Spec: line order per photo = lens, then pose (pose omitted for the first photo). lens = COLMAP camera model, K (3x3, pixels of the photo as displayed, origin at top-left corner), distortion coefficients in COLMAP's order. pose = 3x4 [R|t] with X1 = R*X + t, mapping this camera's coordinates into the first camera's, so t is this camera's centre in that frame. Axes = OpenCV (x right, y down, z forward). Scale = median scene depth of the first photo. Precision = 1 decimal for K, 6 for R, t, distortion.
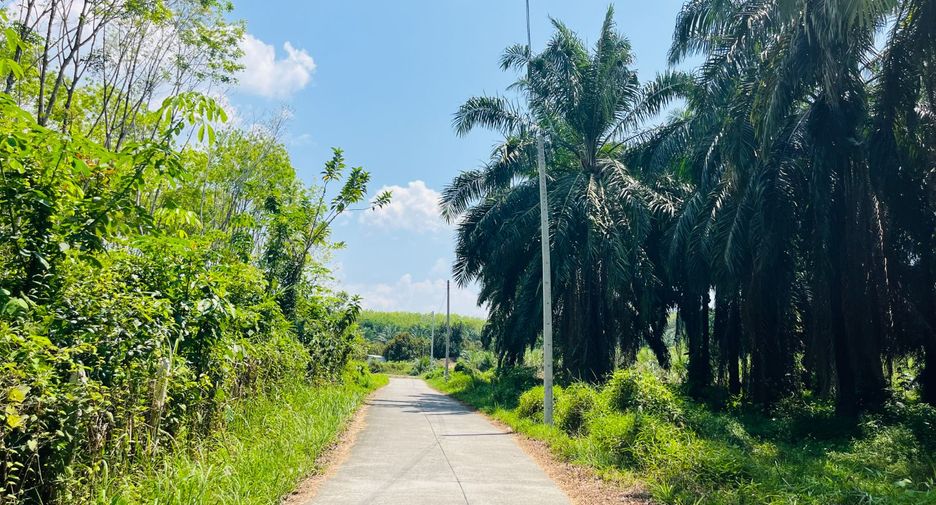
lens RADIAL K [[706.8, 0, 454.8], [0, 706.8, 251.4], [0, 0, 1]] dist [0.067791, -0.086387]
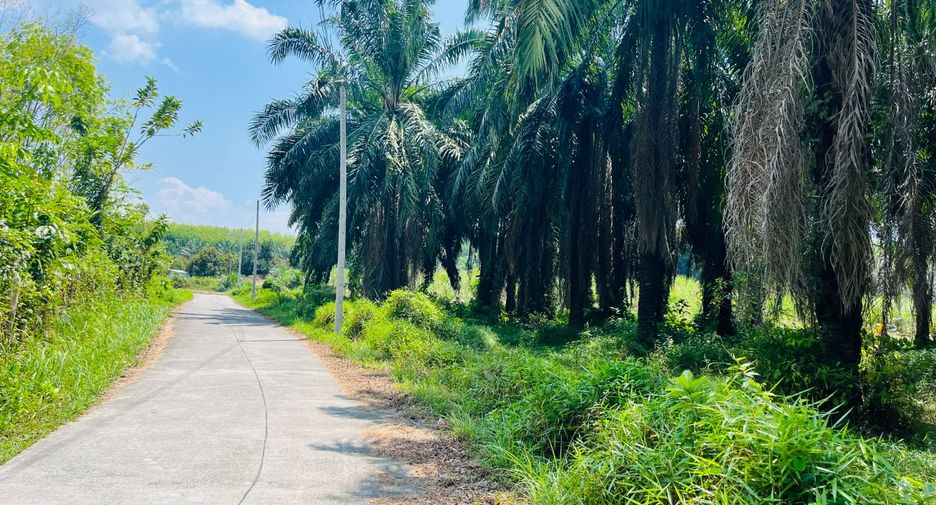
lens RADIAL K [[706.8, 0, 454.8], [0, 706.8, 251.4], [0, 0, 1]] dist [0.067791, -0.086387]
pose [[0.965636, 0.034439, 0.257608, 0.005758], [-0.063317, 0.992491, 0.104657, -0.019509], [-0.252069, -0.117372, 0.960565, -0.114170]]
